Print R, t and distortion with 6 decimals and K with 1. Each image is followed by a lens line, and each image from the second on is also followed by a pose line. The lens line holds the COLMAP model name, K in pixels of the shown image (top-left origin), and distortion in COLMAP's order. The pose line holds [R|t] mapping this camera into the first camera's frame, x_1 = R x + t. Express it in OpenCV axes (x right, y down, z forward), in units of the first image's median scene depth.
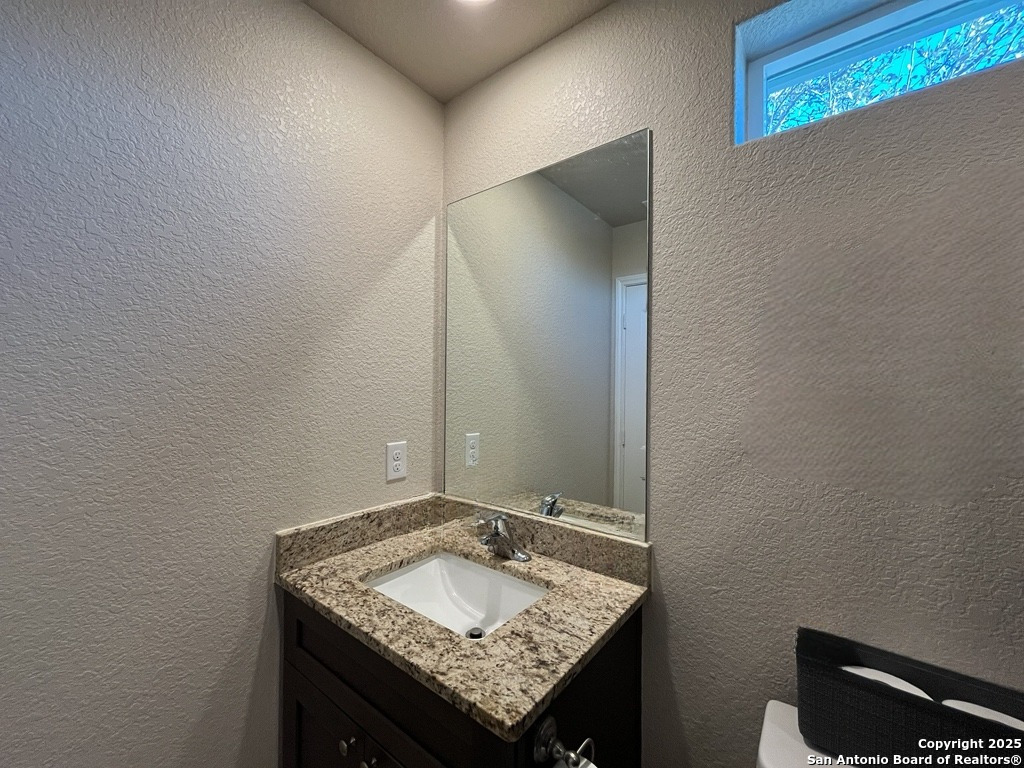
lens RADIAL K [[414.3, 0, 514.7], [0, 414.3, 384.6], [0, 0, 1]] dist [-0.002223, -0.000387]
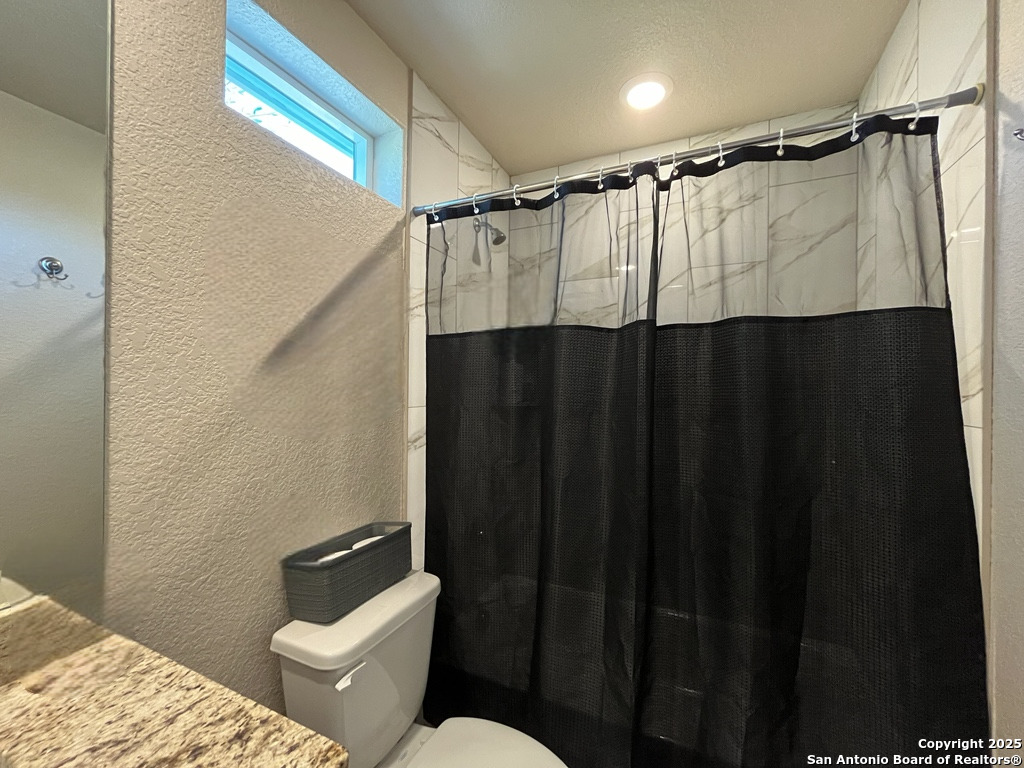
lens RADIAL K [[414.3, 0, 514.9], [0, 414.3, 384.8], [0, 0, 1]] dist [-0.002223, -0.000387]
pose [[-0.243111, -0.008883, 0.969958, -0.657553], [-0.018210, 0.999824, 0.004592, 0.063166], [-0.969828, -0.016546, -0.243230, 0.669133]]
